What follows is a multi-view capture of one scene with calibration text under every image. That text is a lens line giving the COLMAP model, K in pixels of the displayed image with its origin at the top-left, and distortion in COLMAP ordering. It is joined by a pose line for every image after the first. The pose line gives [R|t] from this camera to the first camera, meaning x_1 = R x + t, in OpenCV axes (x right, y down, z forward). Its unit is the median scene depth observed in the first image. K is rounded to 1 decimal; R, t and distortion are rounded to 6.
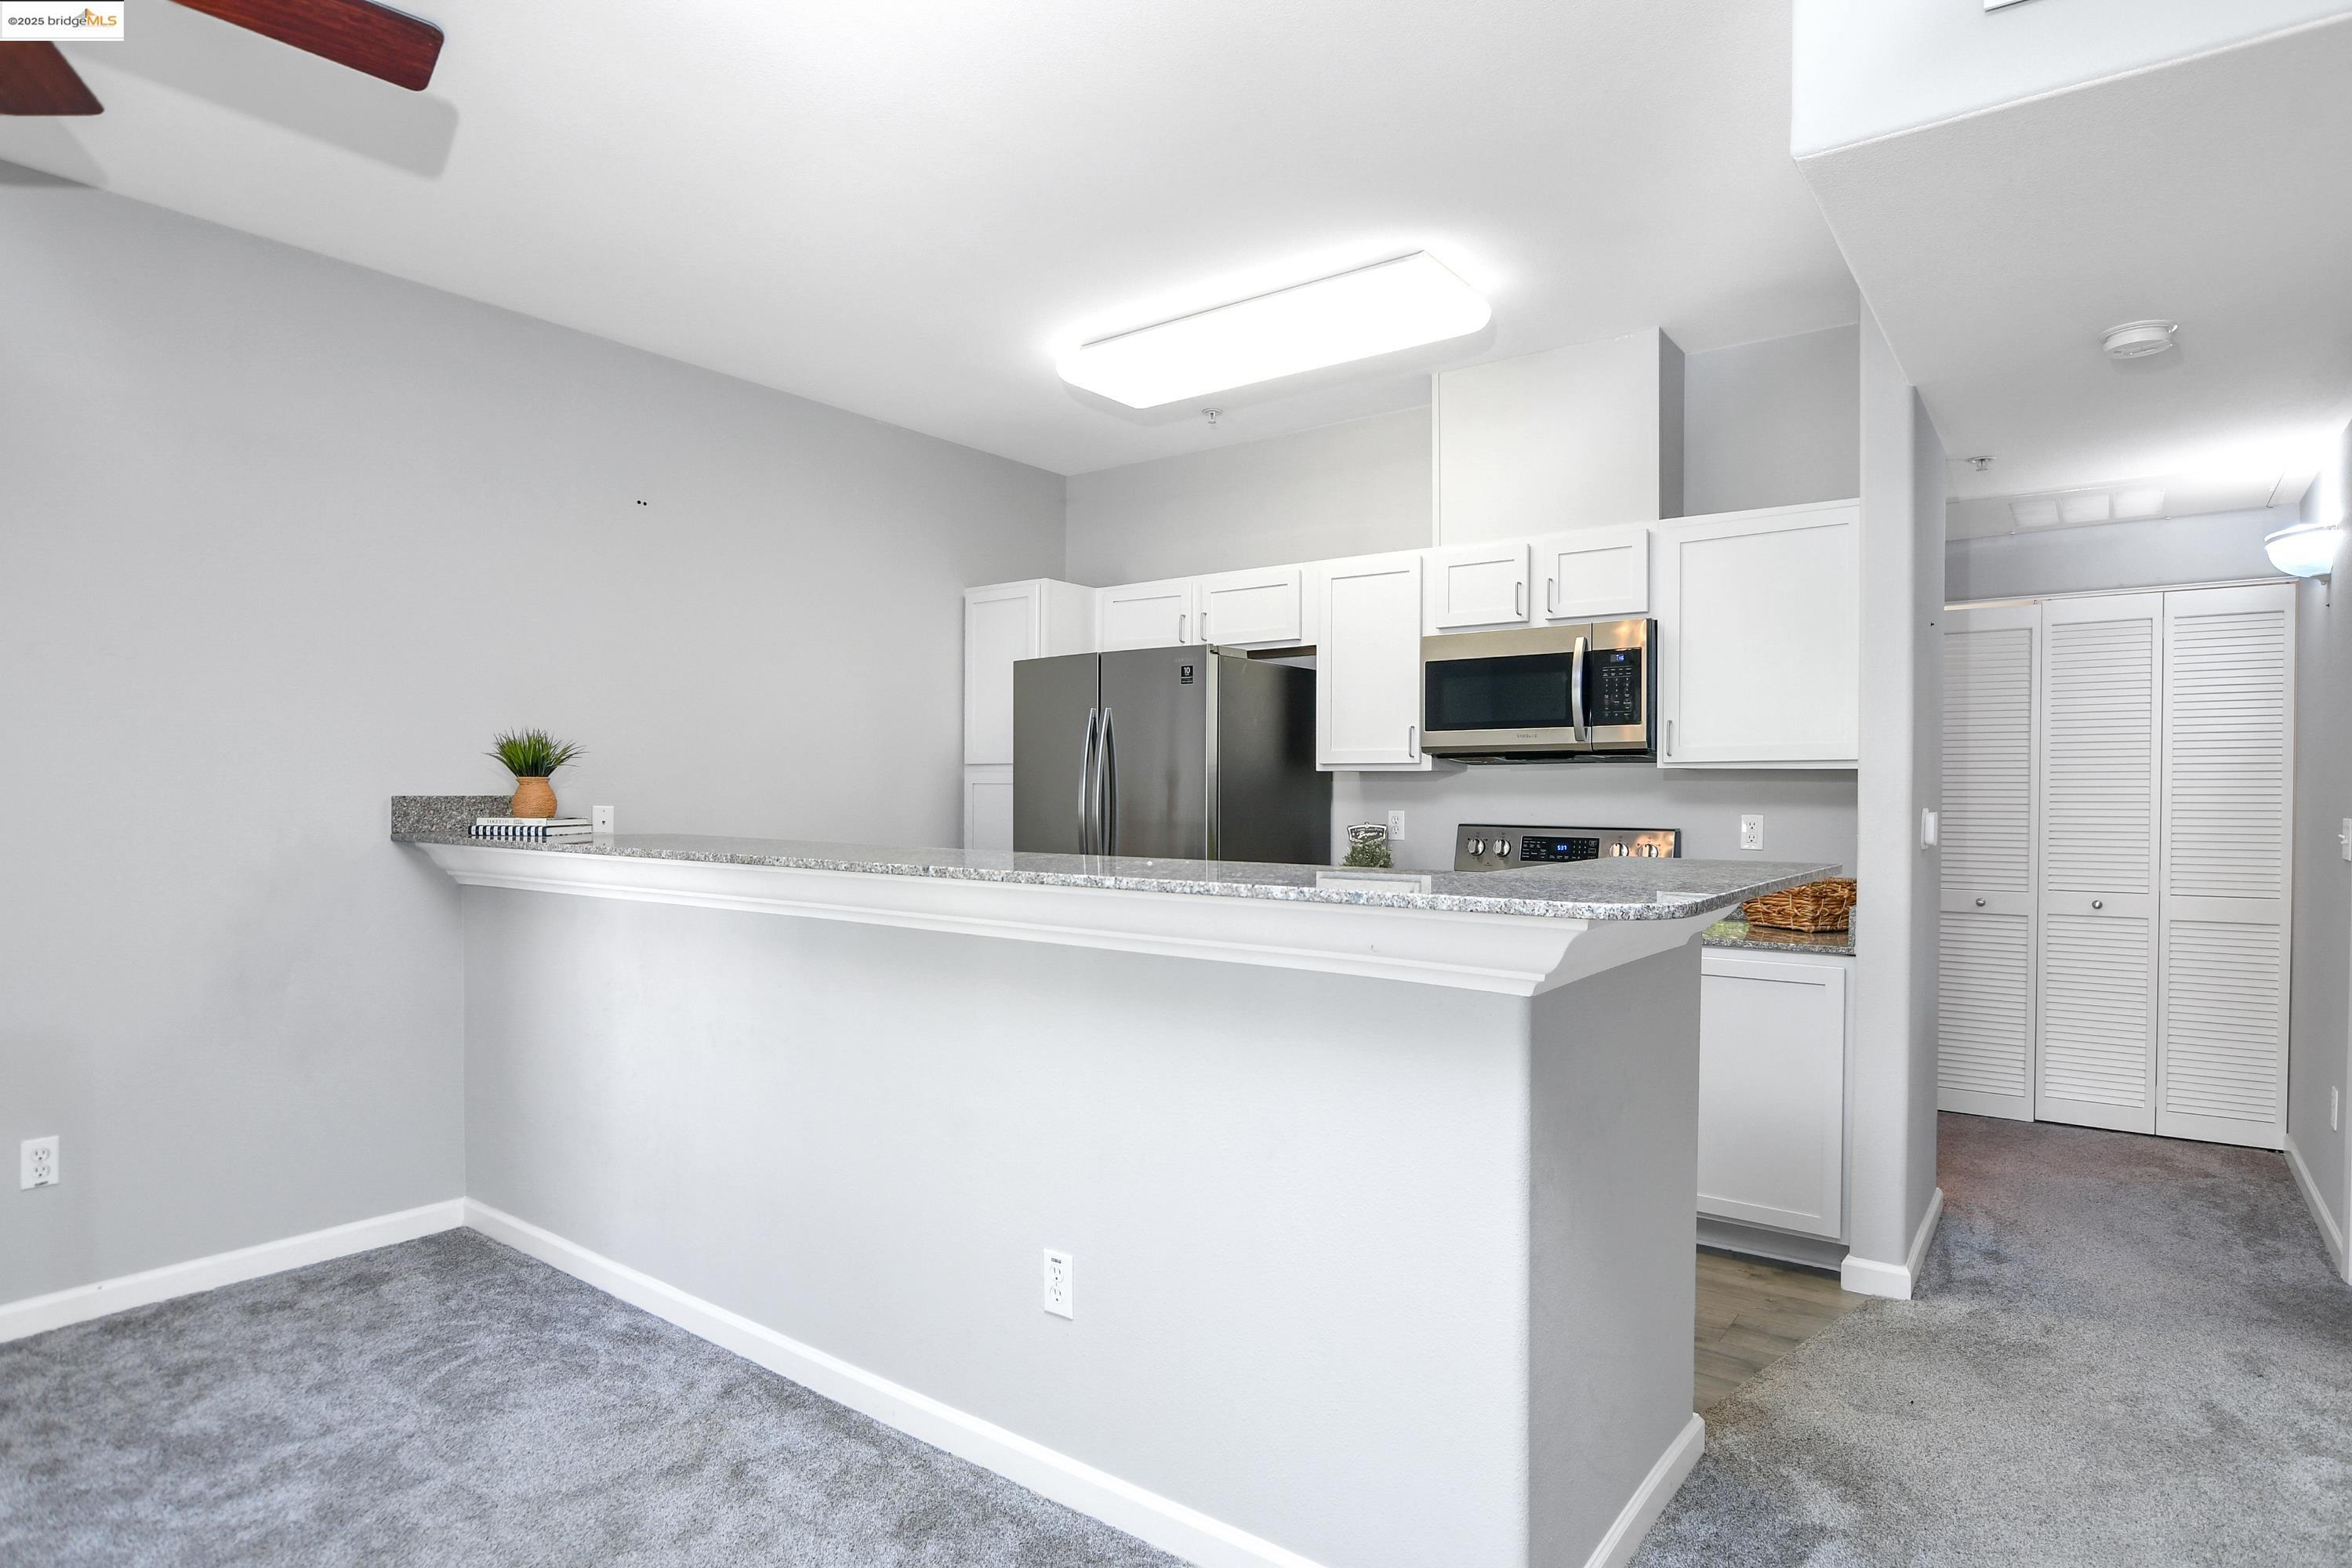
lens RADIAL K [[1238.7, 0, 1213.4], [0, 1238.7, 808.4], [0, 0, 1]] dist [-0.017208, -0.000797]
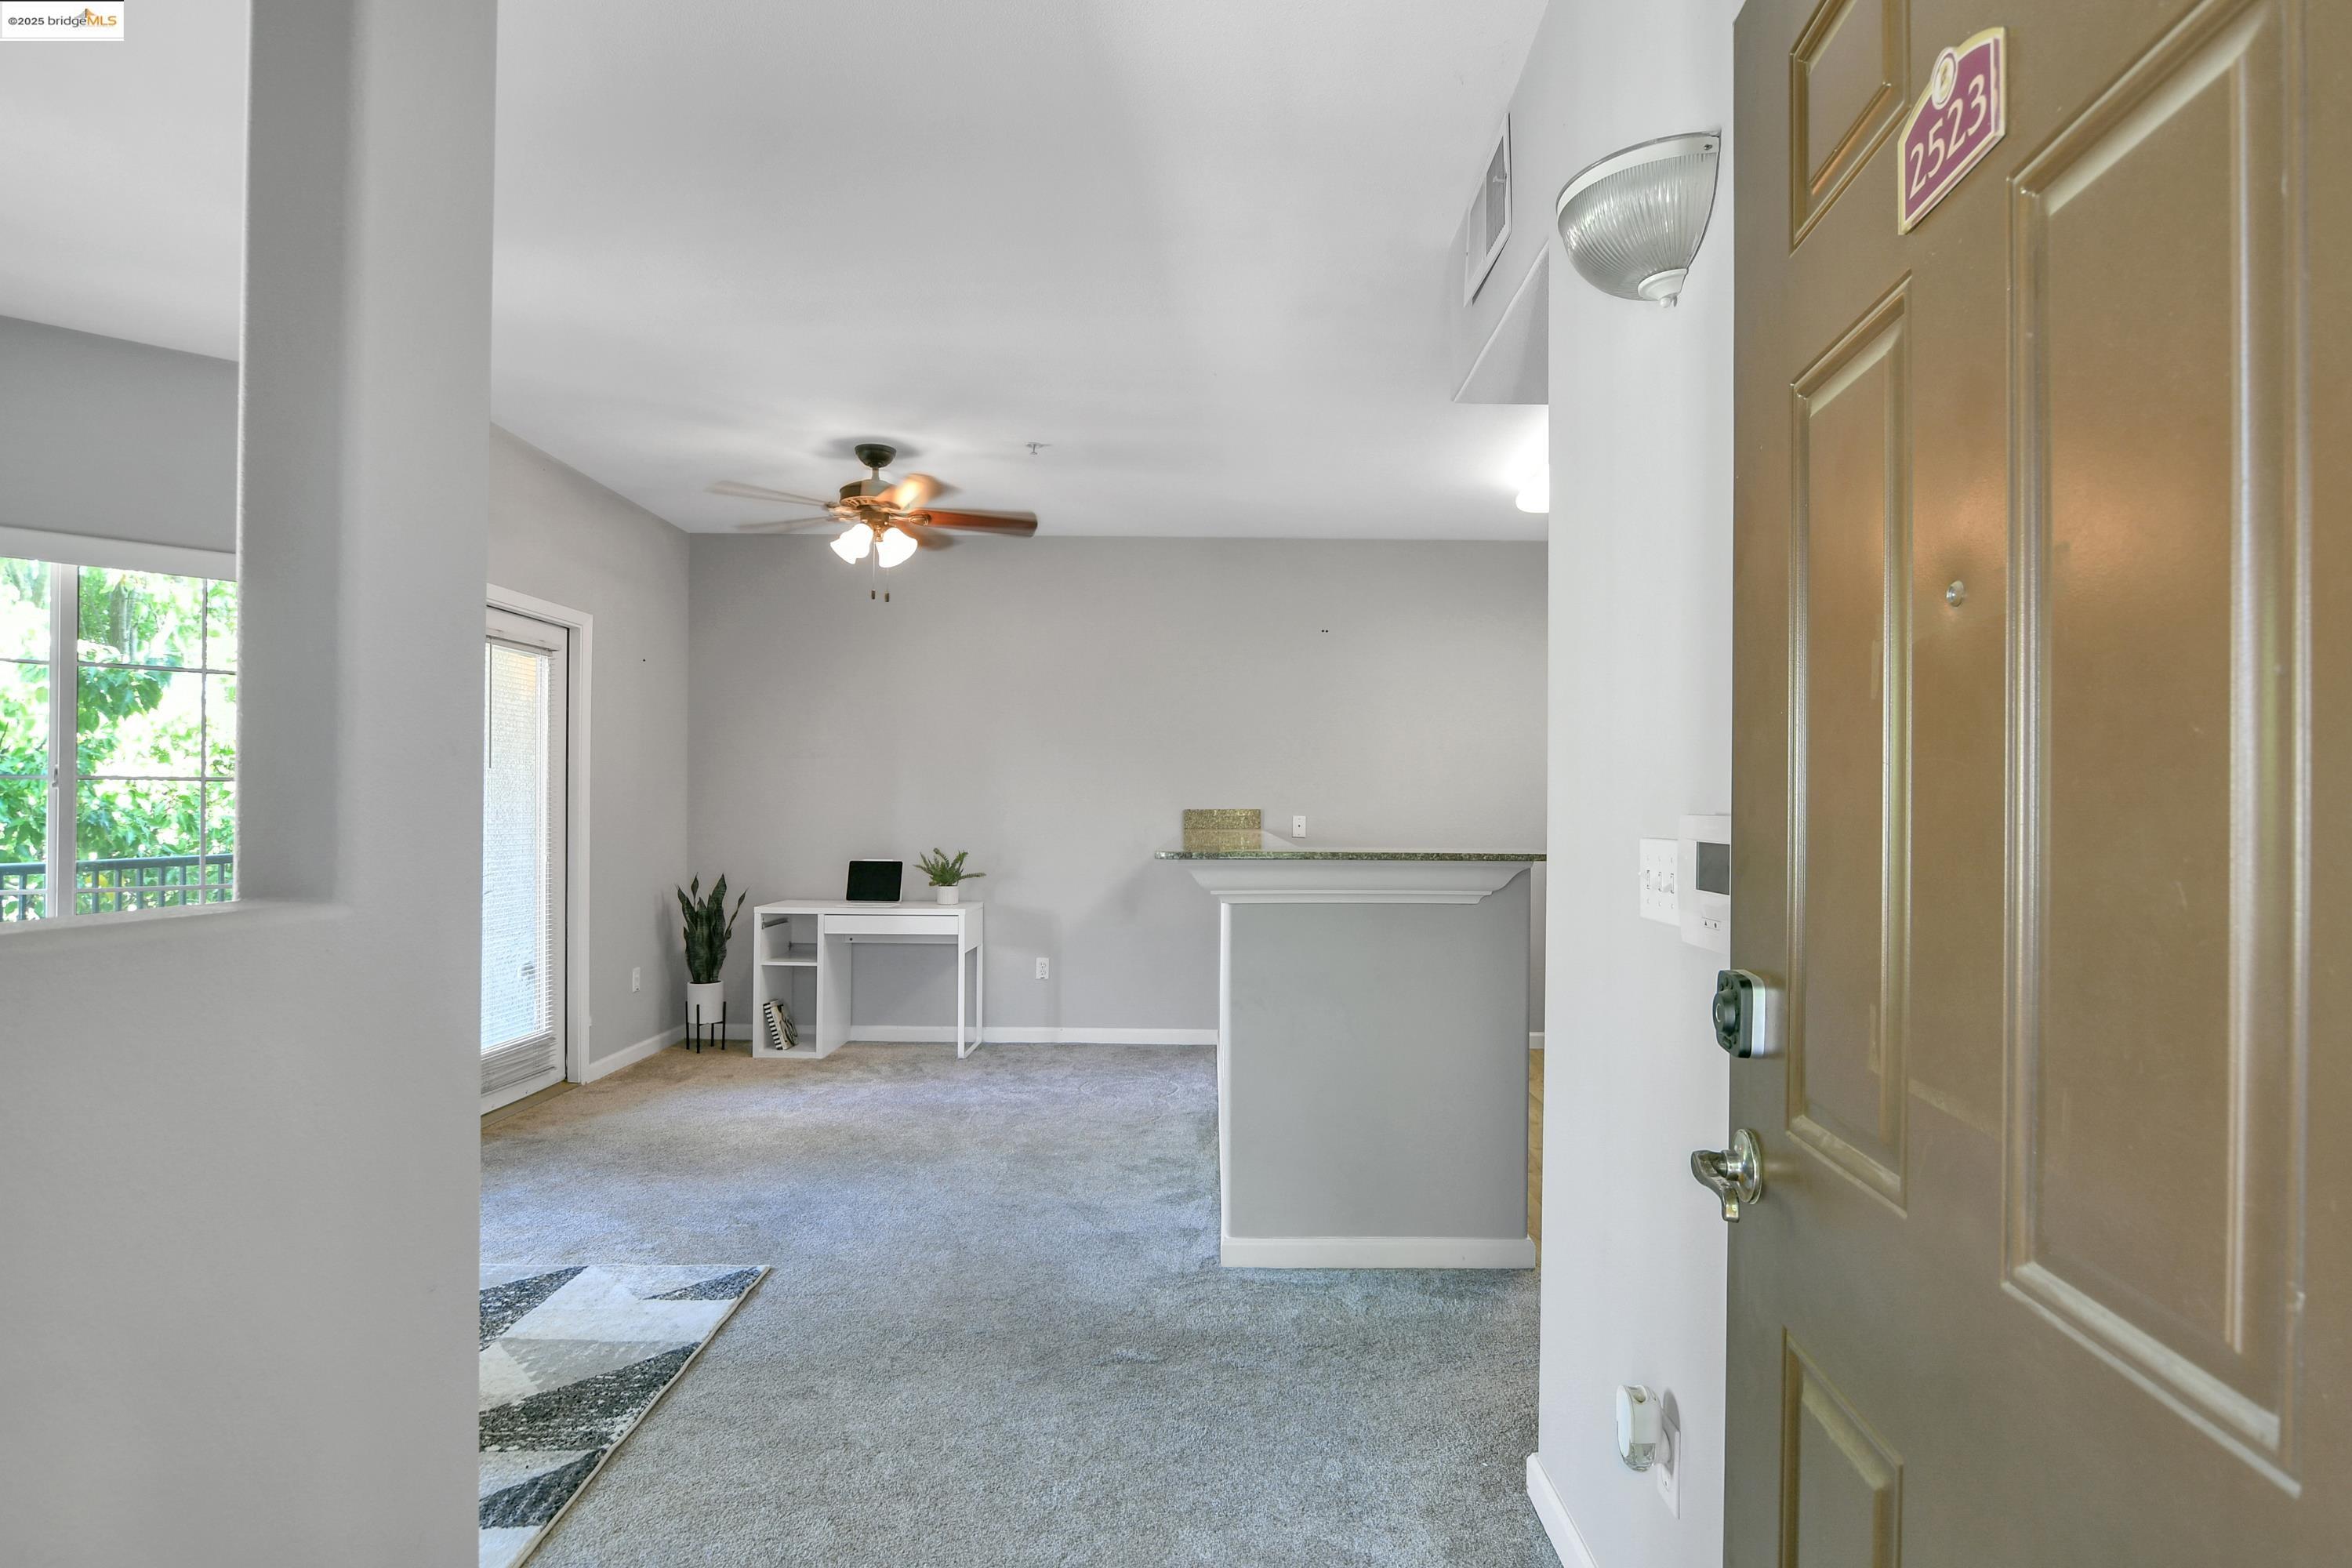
lens RADIAL K [[1220.1, 0, 1186.0], [0, 1220.1, 812.9], [0, 0, 1]] dist [-0.016355, 0.000171]
pose [[0.584900, 0.003493, -0.811098, 0.796965], [-0.015198, 0.999862, -0.006654, 0.007778], [0.810963, 0.016219, 0.584873, -0.095927]]
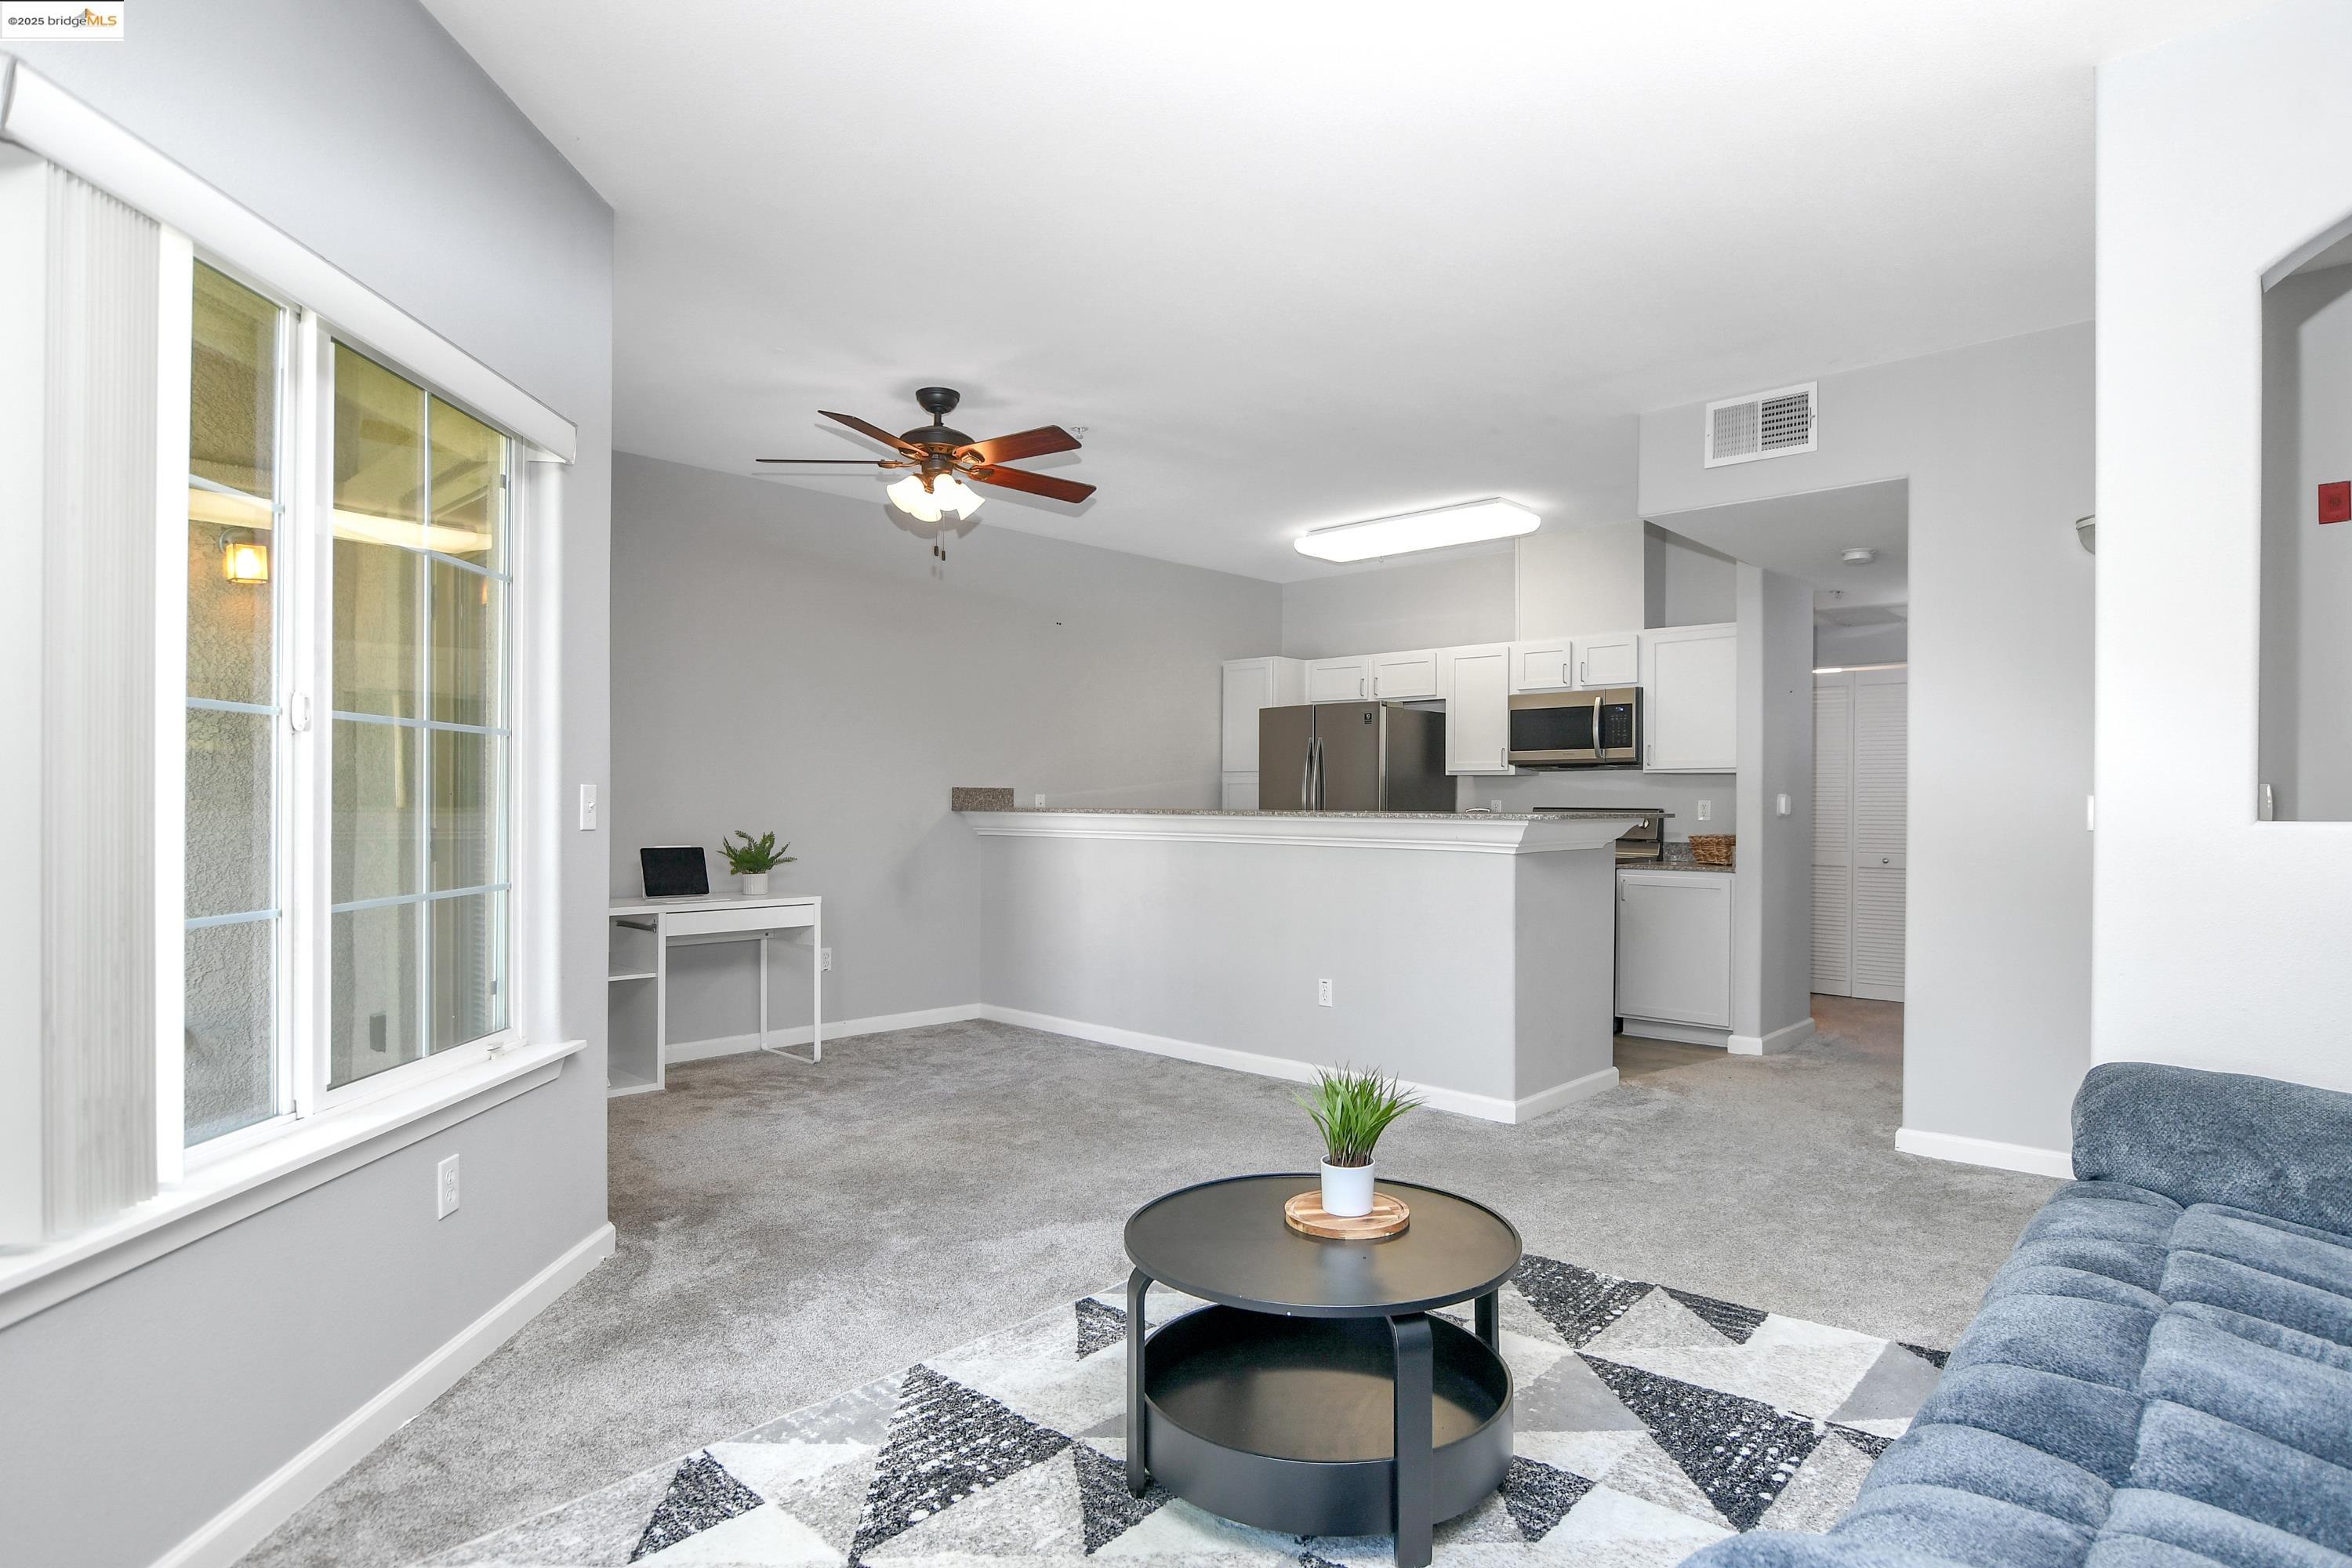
lens RADIAL K [[1238.7, 0, 1213.4], [0, 1238.7, 808.4], [0, 0, 1]] dist [-0.017208, -0.000797]
pose [[0.993466, 0.002396, -0.114107, -0.041539], [-0.003351, 0.999961, -0.008180, 0.033848], [0.114083, 0.008509, 0.993435, -0.788927]]
